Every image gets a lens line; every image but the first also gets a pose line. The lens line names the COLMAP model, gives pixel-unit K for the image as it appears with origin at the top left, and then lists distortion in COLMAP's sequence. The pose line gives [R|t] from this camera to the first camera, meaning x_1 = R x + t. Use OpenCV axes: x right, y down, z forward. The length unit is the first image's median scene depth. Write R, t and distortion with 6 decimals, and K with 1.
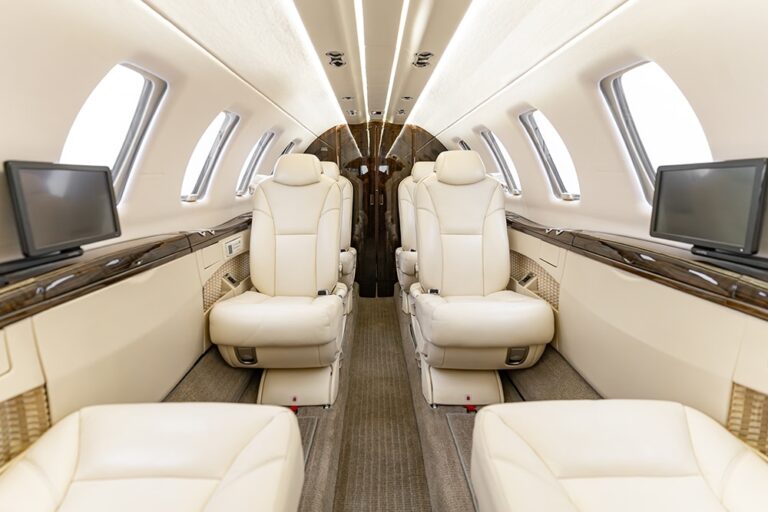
lens RADIAL K [[375.7, 0, 384.0], [0, 375.7, 256.0], [0, 0, 1]] dist [-0.000354, 0.000192]
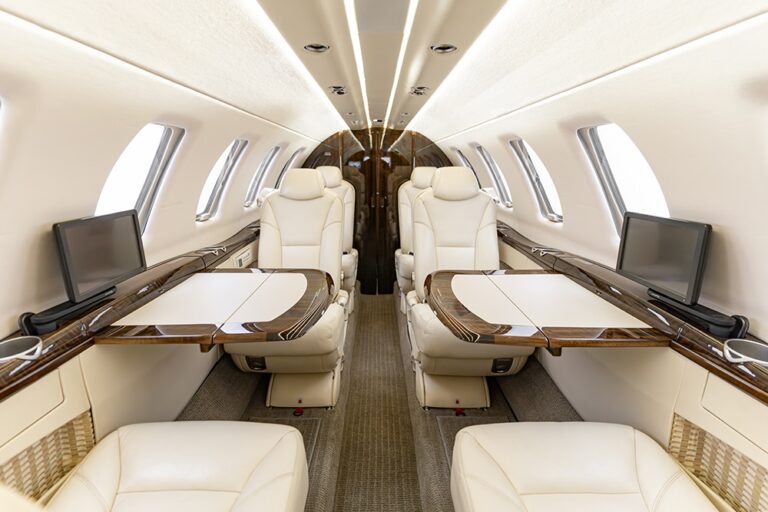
lens RADIAL K [[368.1, 0, 384.0], [0, 368.1, 256.0], [0, 0, 1]] dist [0.001174, 0.000293]
pose [[0.999955, 0.007318, -0.006067, 0.011932], [-0.007070, 0.999177, 0.039945, -0.086689], [0.006355, -0.039901, 0.999183, -0.060955]]
